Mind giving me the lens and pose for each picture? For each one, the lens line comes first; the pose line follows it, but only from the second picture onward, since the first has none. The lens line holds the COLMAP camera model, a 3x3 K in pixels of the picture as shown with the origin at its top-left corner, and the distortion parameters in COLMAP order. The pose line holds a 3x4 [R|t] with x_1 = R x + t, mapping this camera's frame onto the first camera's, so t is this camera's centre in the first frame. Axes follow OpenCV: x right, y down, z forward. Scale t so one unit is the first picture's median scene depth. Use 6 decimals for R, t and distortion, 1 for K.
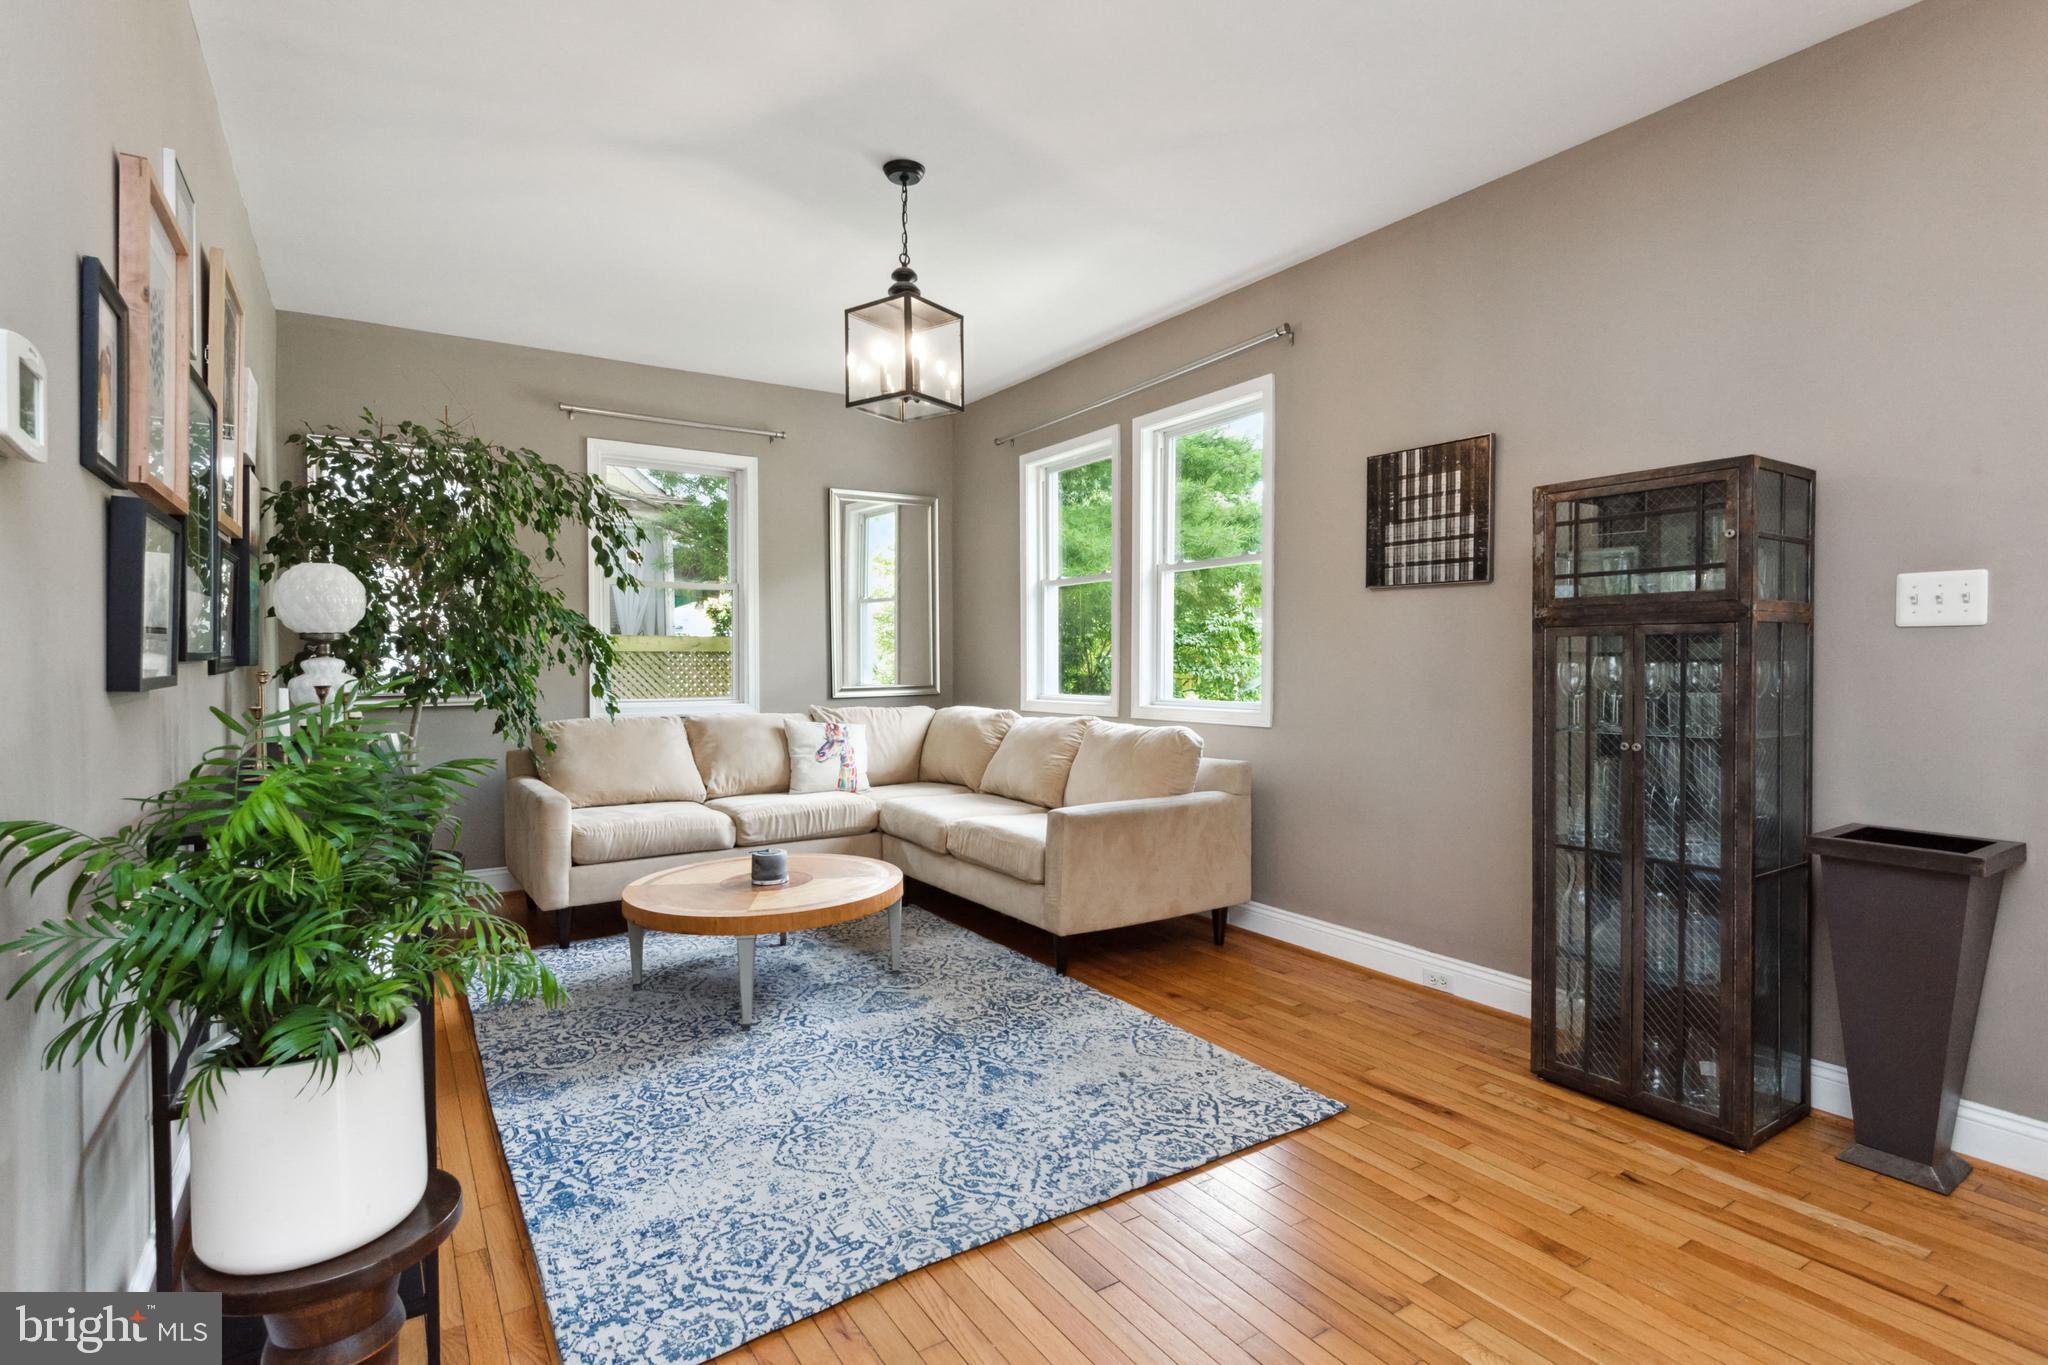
lens RADIAL K [[1000.4, 0, 1018.3], [0, 1000.4, 671.5], [0, 0, 1]] dist [0.018227, -0.001516]
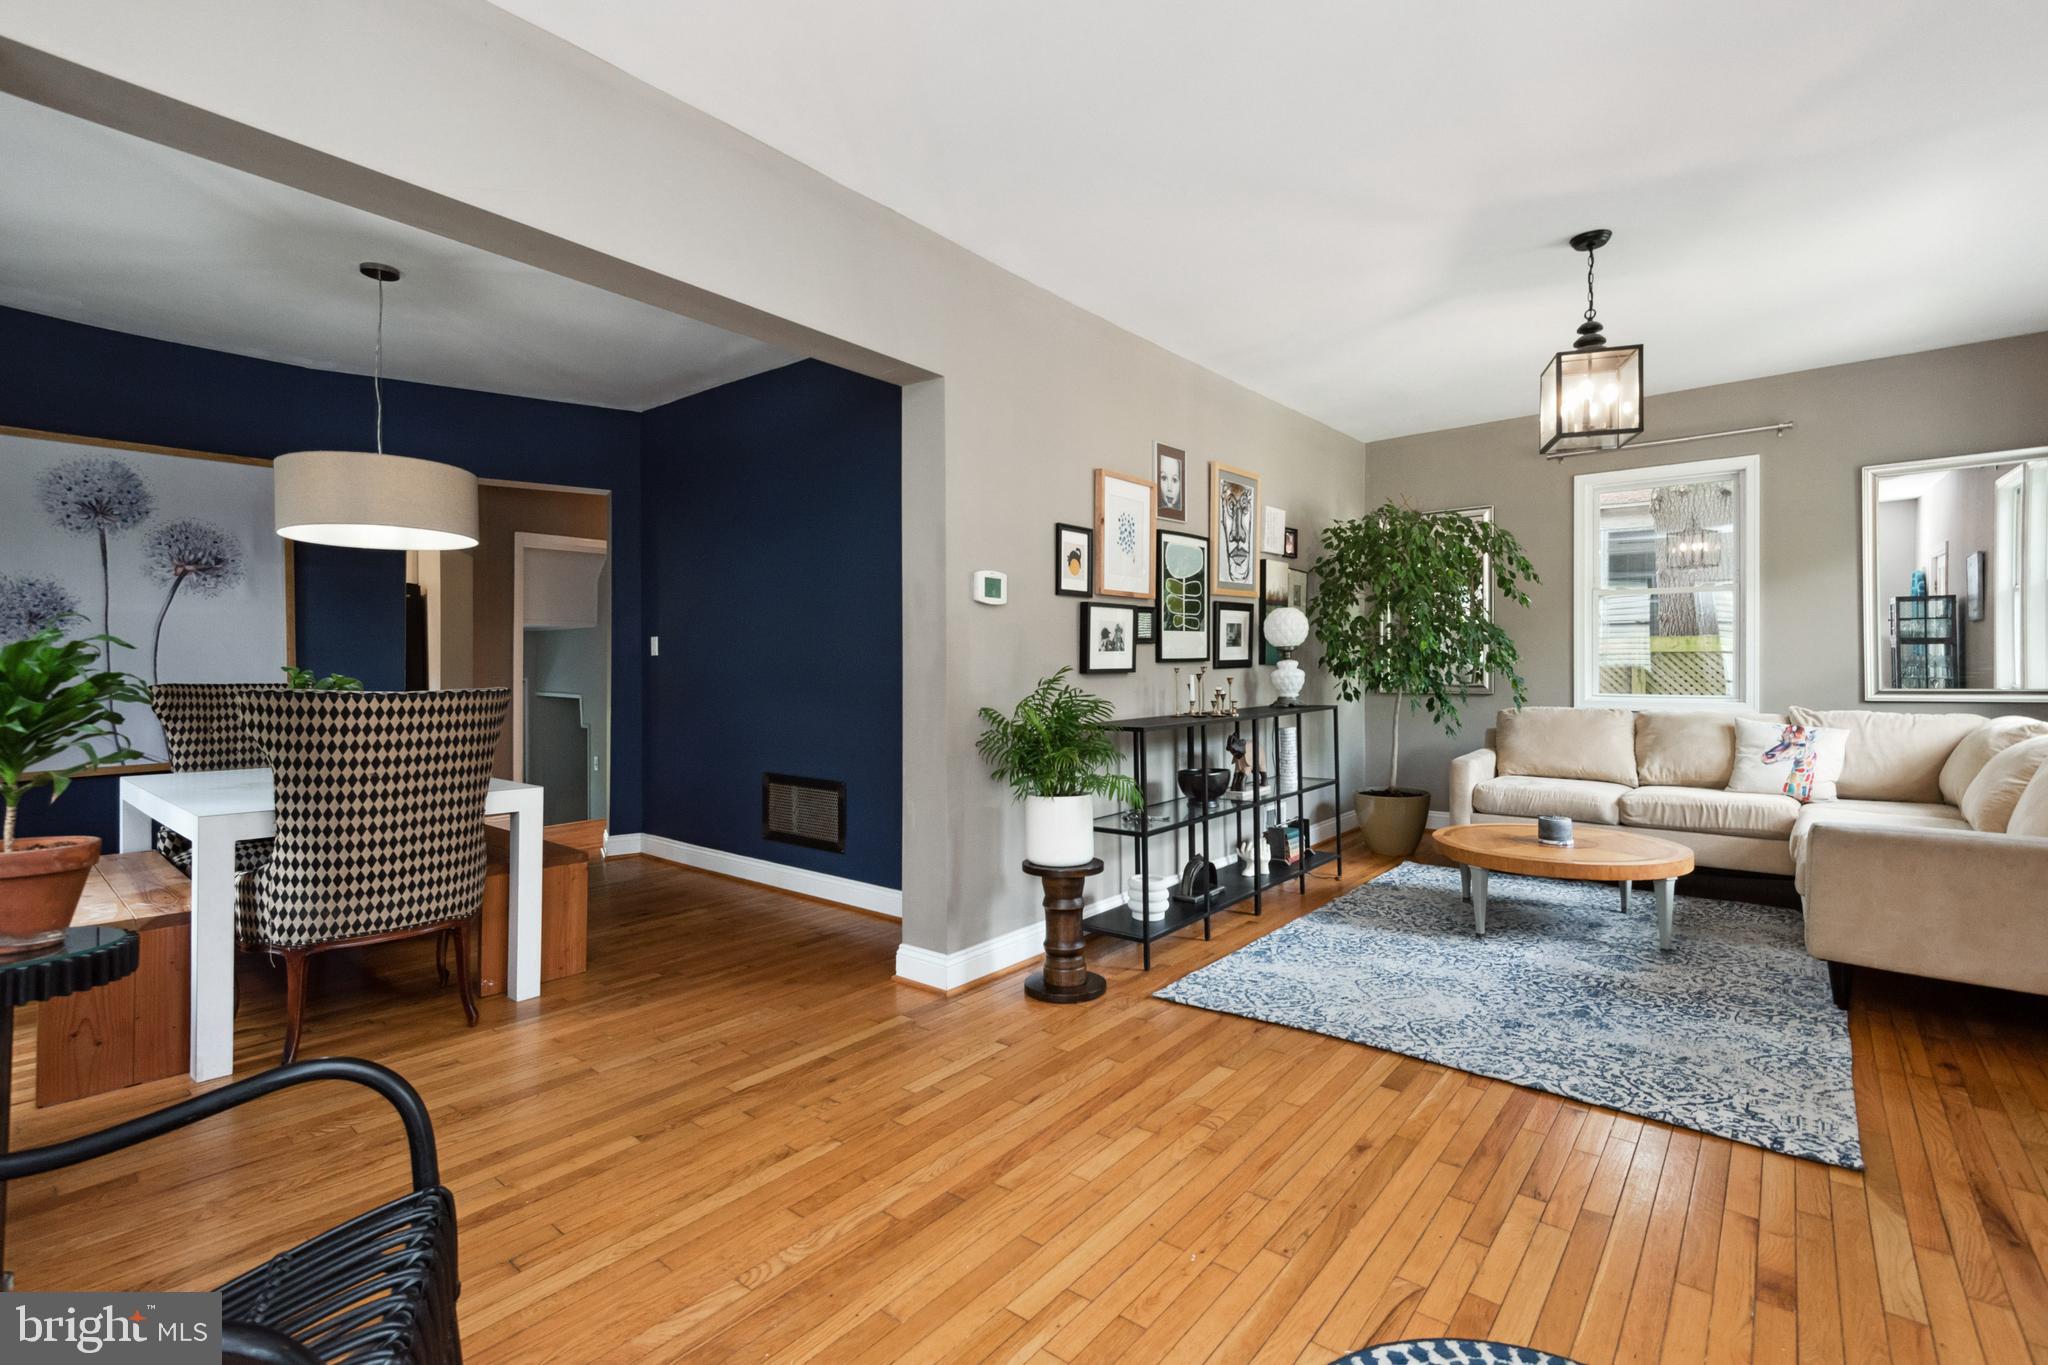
lens RADIAL K [[930.8, 0, 1015.9], [0, 930.8, 670.8], [0, 0, 1]] dist [0.005991, -0.001162]
pose [[0.295466, 0.006917, -0.955328, 0.794950], [-0.007101, 0.999962, 0.005044, 0.000610], [0.955327, 0.005294, 0.295504, 0.049328]]
